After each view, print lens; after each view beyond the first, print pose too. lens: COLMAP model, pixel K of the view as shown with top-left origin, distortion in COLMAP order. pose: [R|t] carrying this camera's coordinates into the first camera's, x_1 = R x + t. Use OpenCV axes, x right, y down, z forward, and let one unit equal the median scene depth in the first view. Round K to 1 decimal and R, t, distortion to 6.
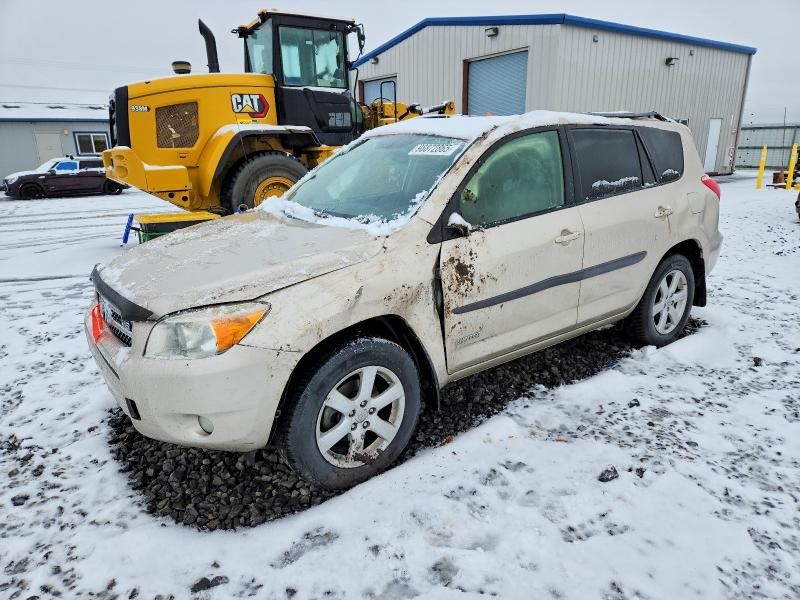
lens RADIAL K [[526.7, 0, 400.0], [0, 526.7, 300.0], [0, 0, 1]] dist [0.070048, -0.059734]
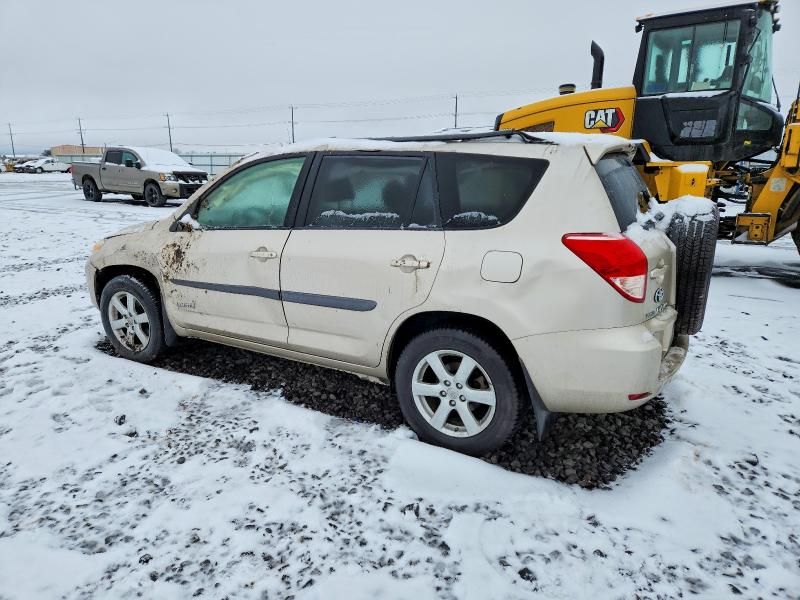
lens RADIAL K [[526.7, 0, 400.0], [0, 526.7, 300.0], [0, 0, 1]] dist [0.070048, -0.059734]
pose [[0.390742, 0.251643, -0.885436, 0.536450], [-0.265174, 0.951902, 0.153512, -0.103044], [0.881478, 0.174811, 0.438677, 0.300700]]
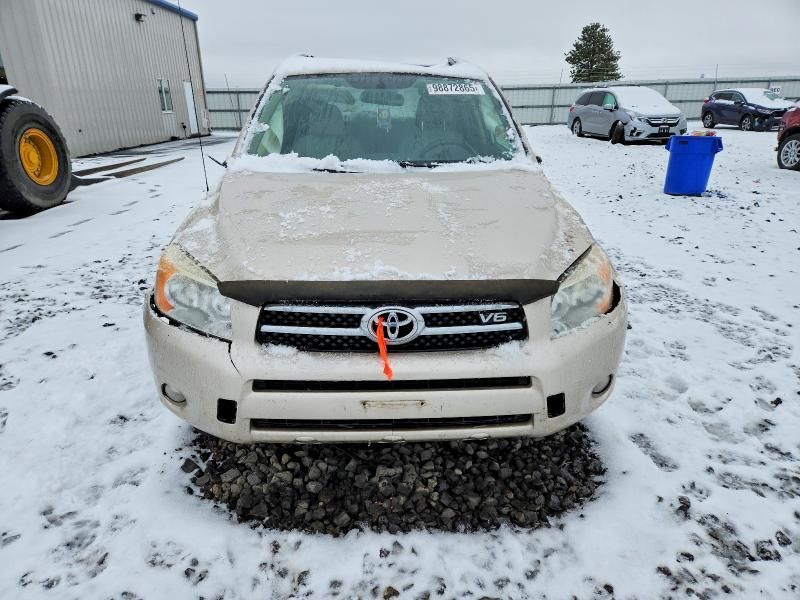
lens RADIAL K [[532.7, 0, 400.0], [0, 532.7, 300.0], [0, 0, 1]] dist [0.078209, -0.055814]
pose [[0.586704, -0.277170, 0.760891, -0.316291], [0.234669, 0.957477, 0.167833, -0.035593], [-0.775054, 0.080090, 0.626799, 0.172452]]
